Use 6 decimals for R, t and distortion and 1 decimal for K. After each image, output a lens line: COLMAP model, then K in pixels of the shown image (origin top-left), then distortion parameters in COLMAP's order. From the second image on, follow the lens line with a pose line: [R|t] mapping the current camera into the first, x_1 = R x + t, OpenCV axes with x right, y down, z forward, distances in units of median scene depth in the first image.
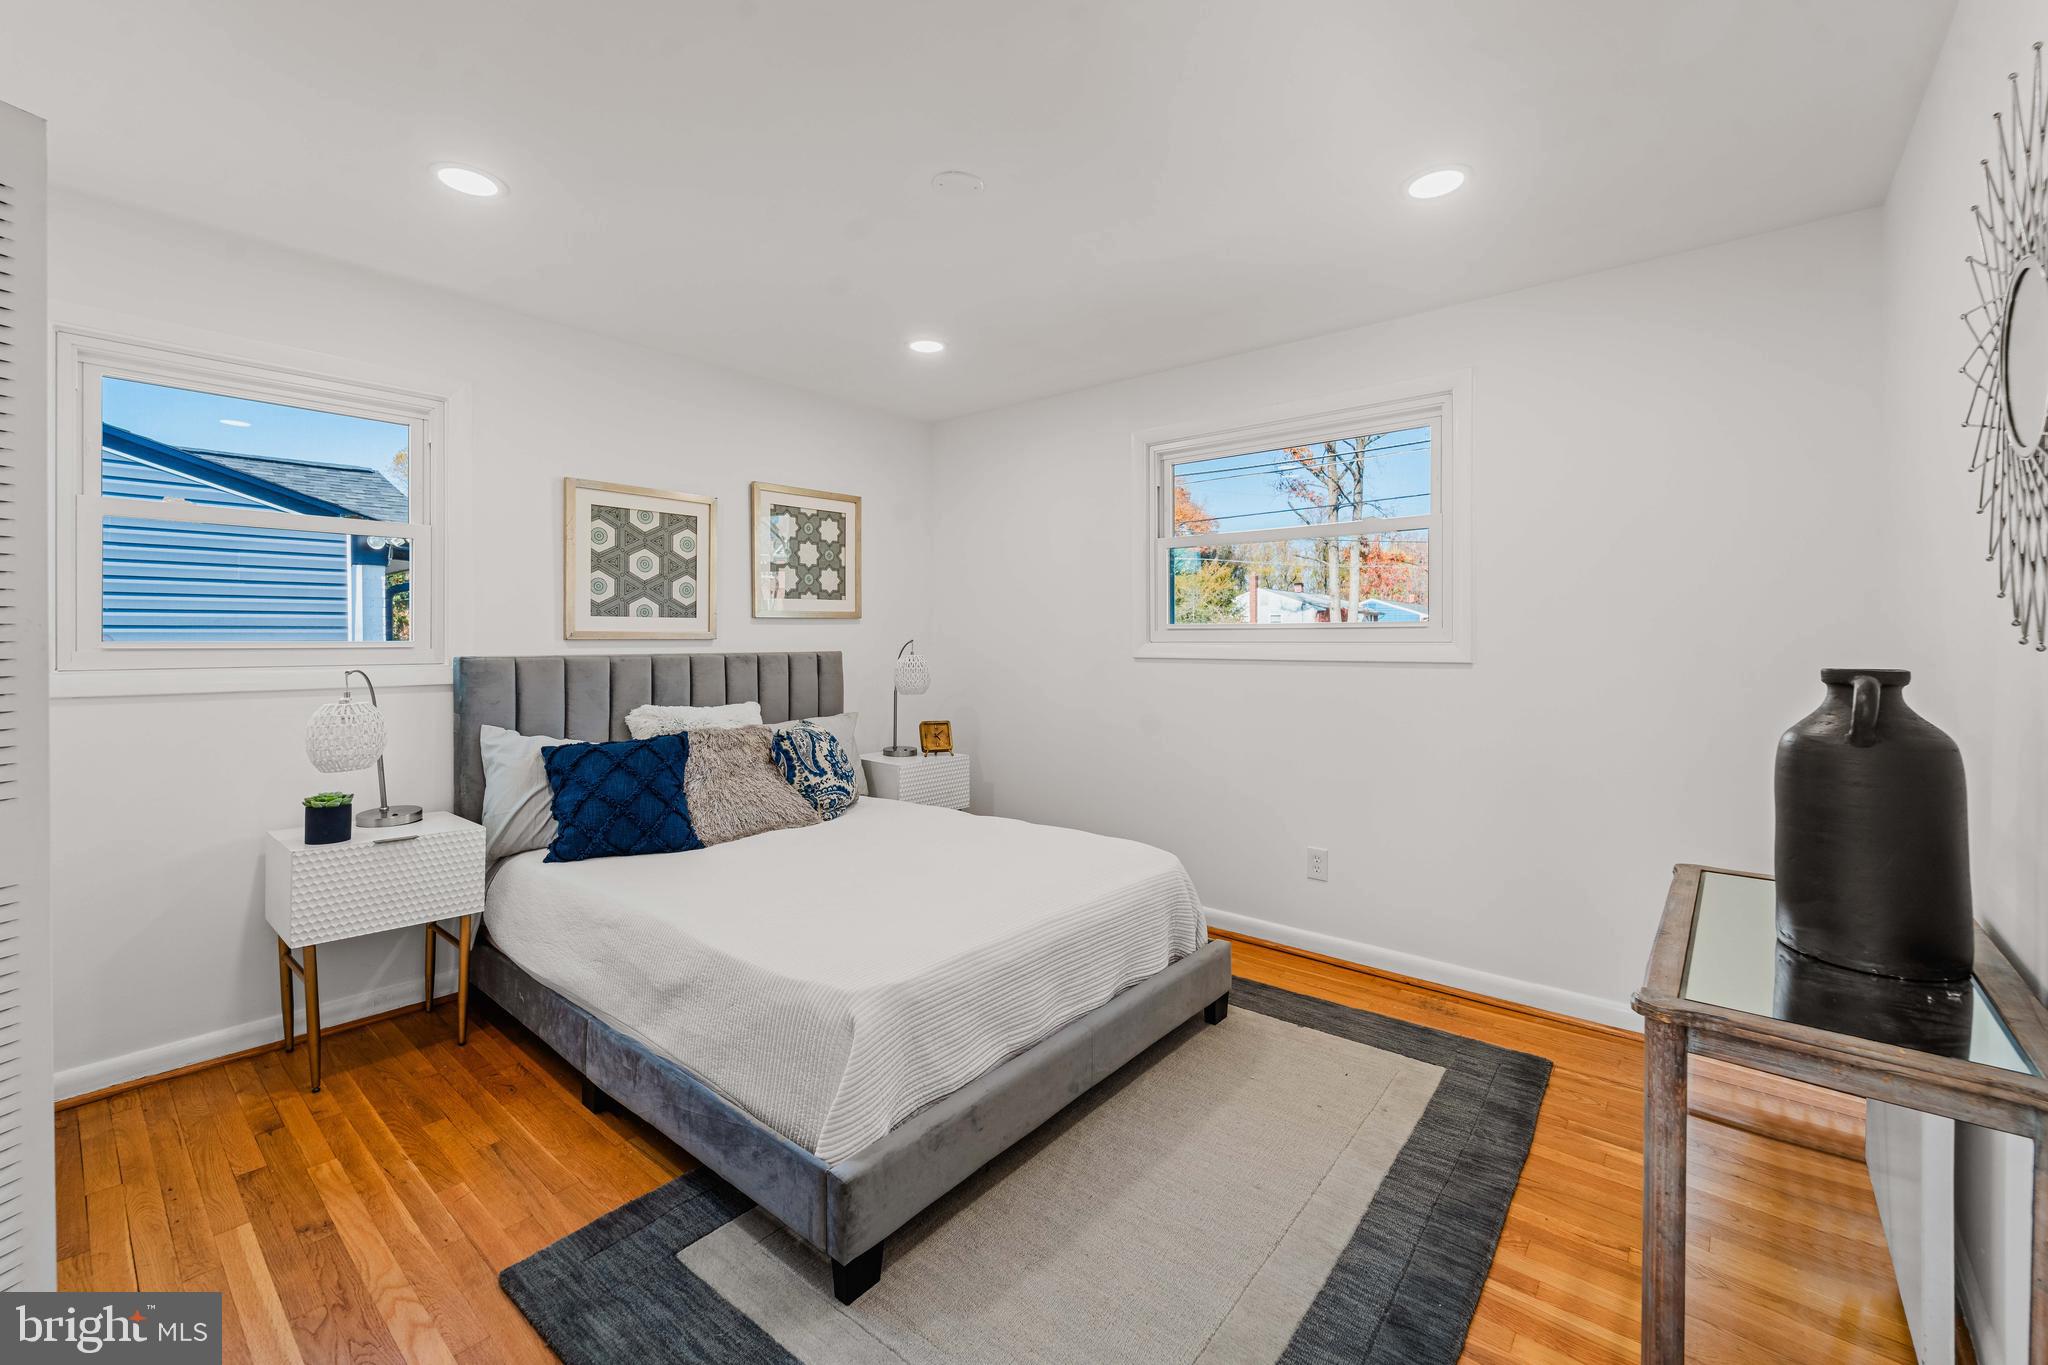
lens RADIAL K [[838.2, 0, 1029.5], [0, 838.2, 641.1], [0, 0, 1]] dist [-0.000166, -0.000023]
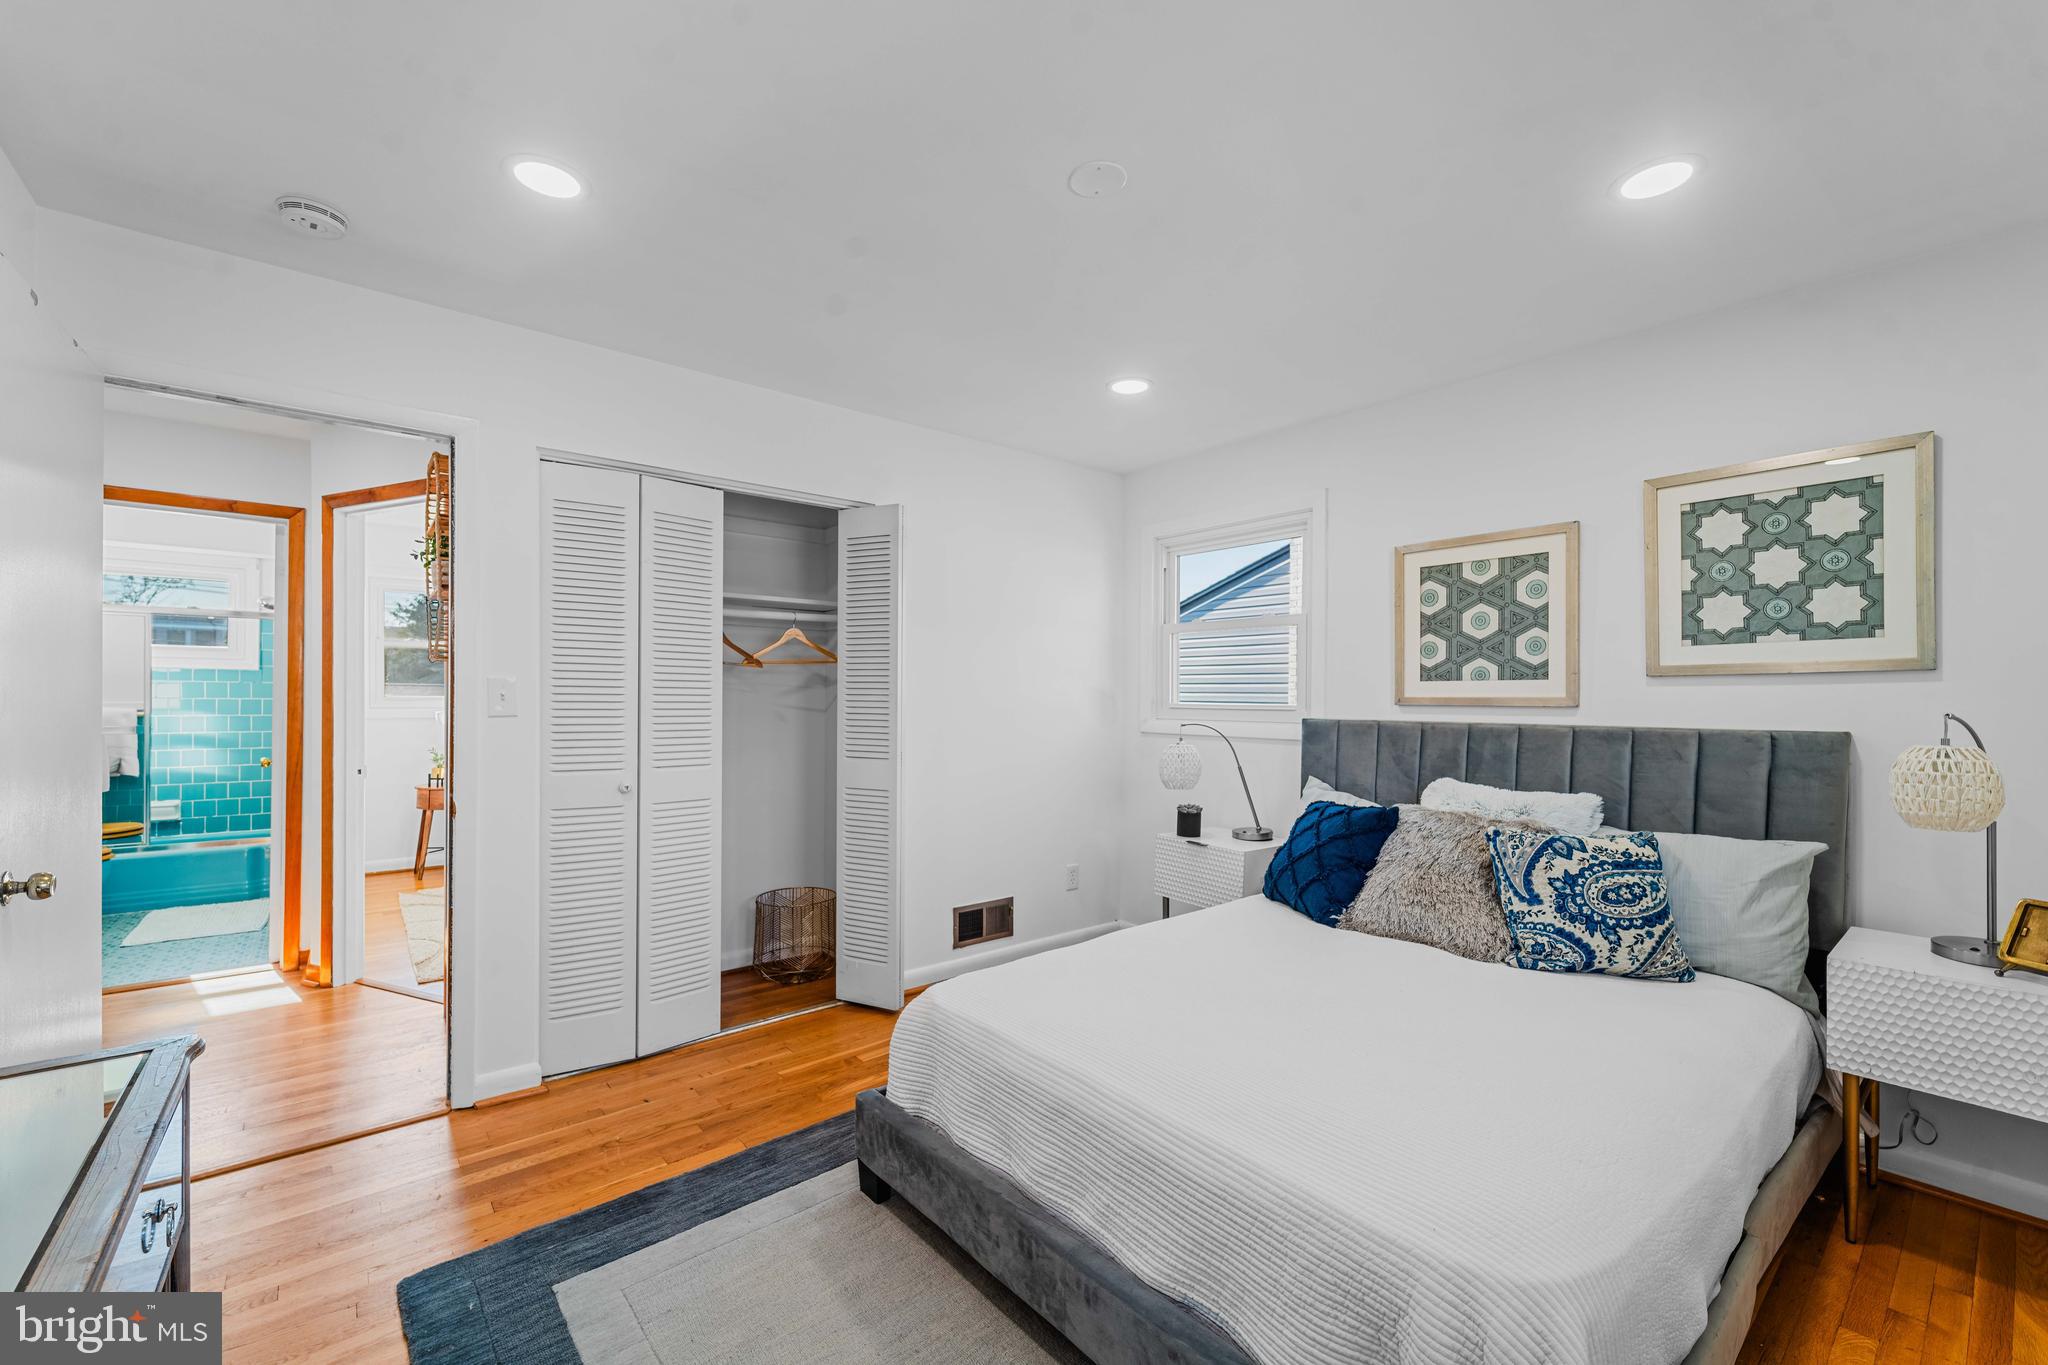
lens RADIAL K [[825.9, 0, 1027.2], [0, 825.9, 694.9], [0, 0, 1]] dist [0.000232, 0.000014]
pose [[-0.181853, -0.005666, -0.983309, 0.484225], [-0.011928, 0.999923, -0.003555, -0.004687], [0.983253, 0.011083, -0.181907, 0.688002]]
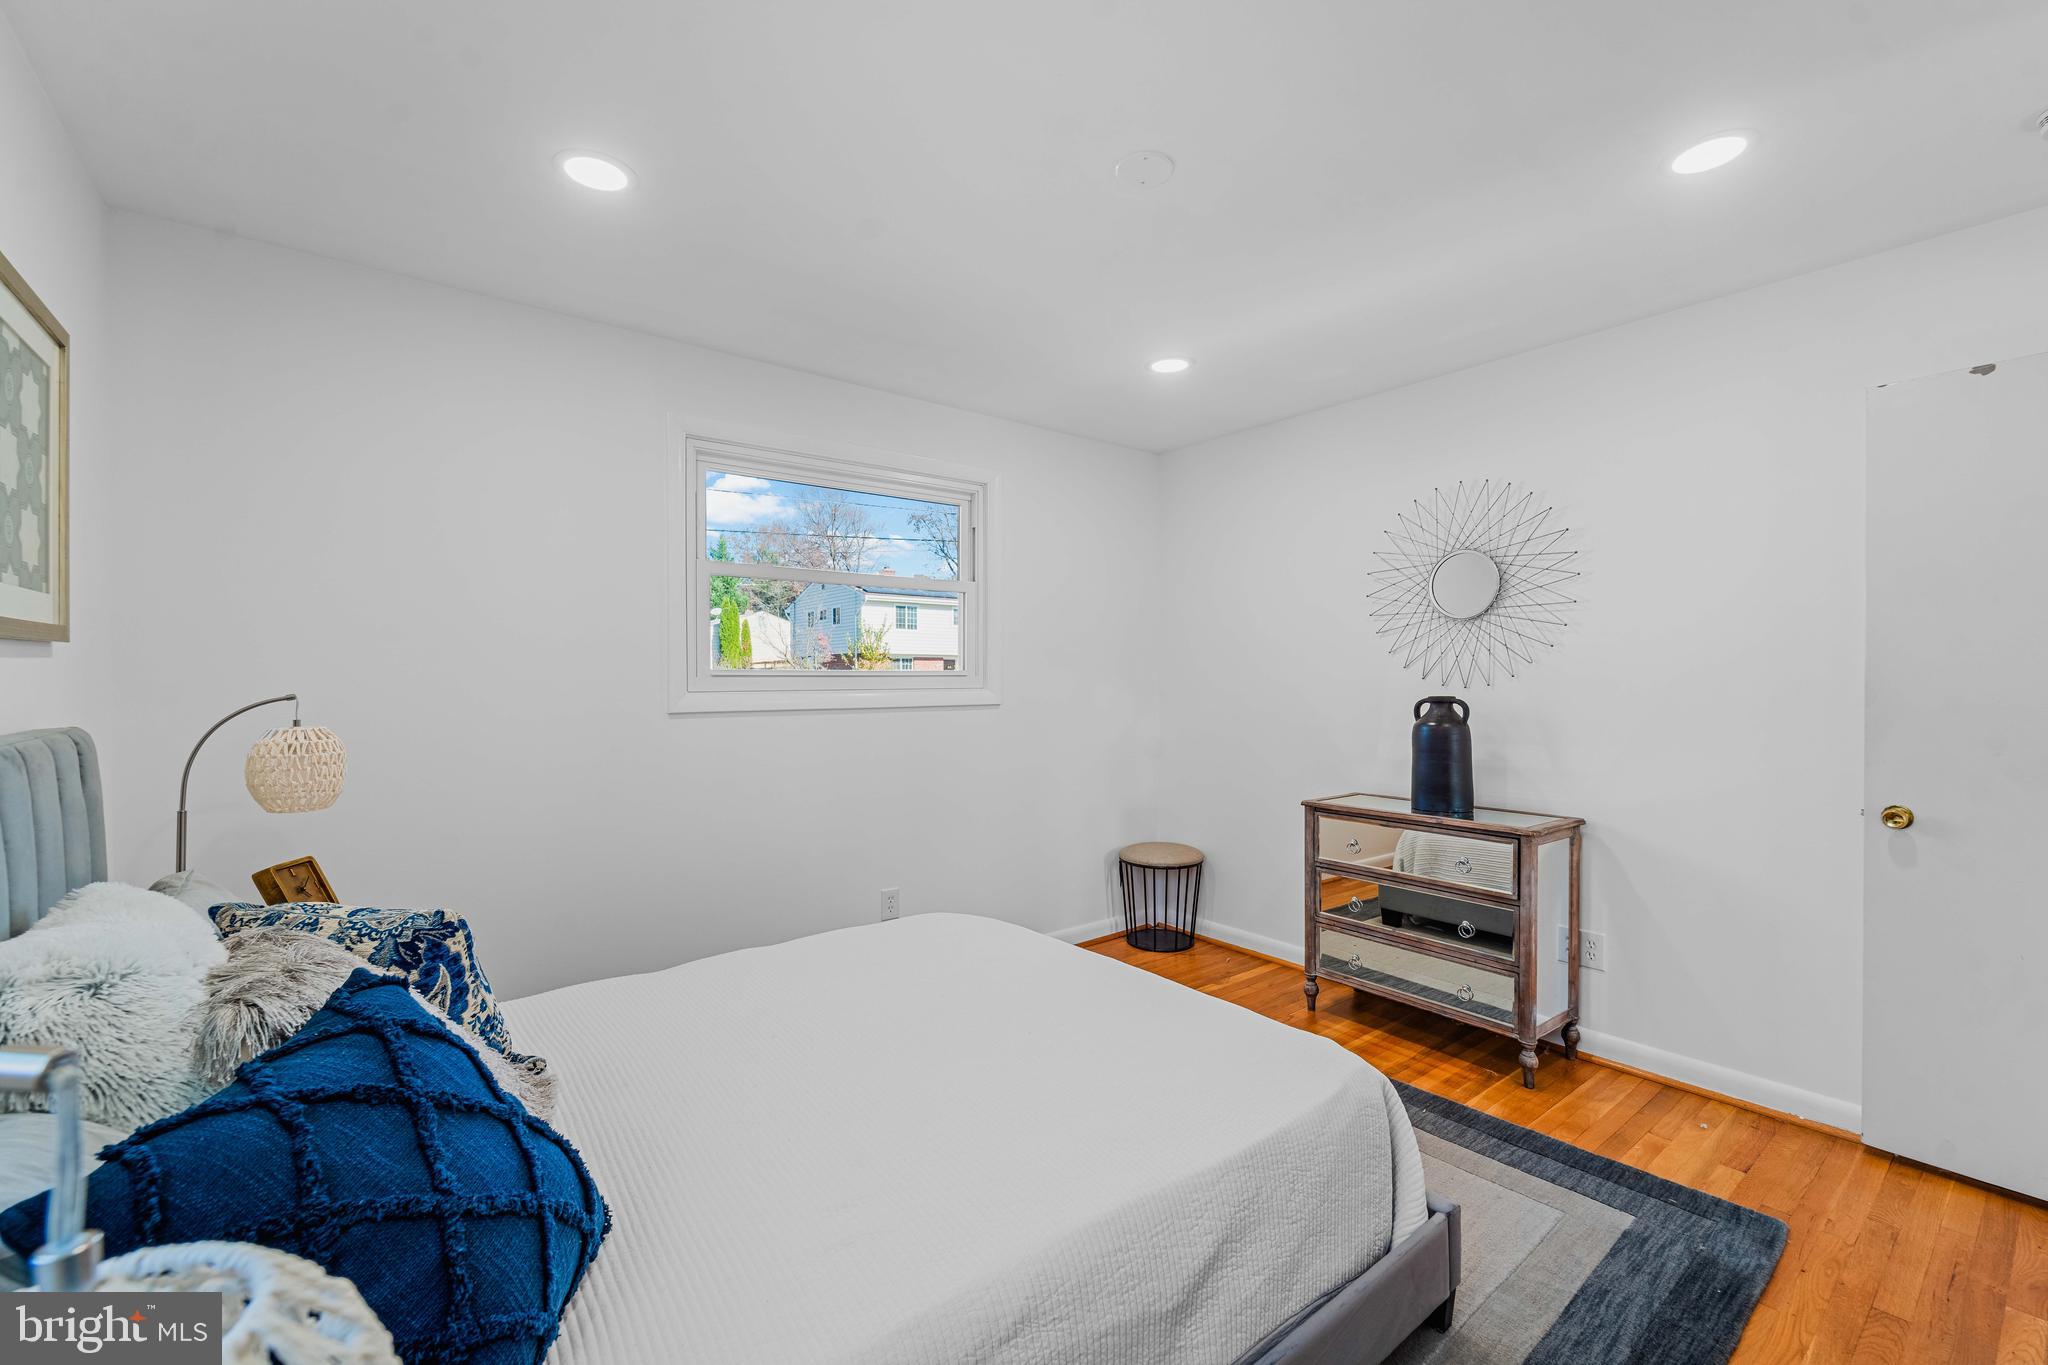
lens RADIAL K [[857.8, 0, 1030.7], [0, 857.8, 684.7], [0, 0, 1]] dist [-0.000539, -0.000104]
pose [[0.207768, -0.005826, 0.978161, -0.624619], [0.007388, 0.999963, 0.004386, -0.007195], [-0.978150, 0.006316, 0.207803, 0.588587]]
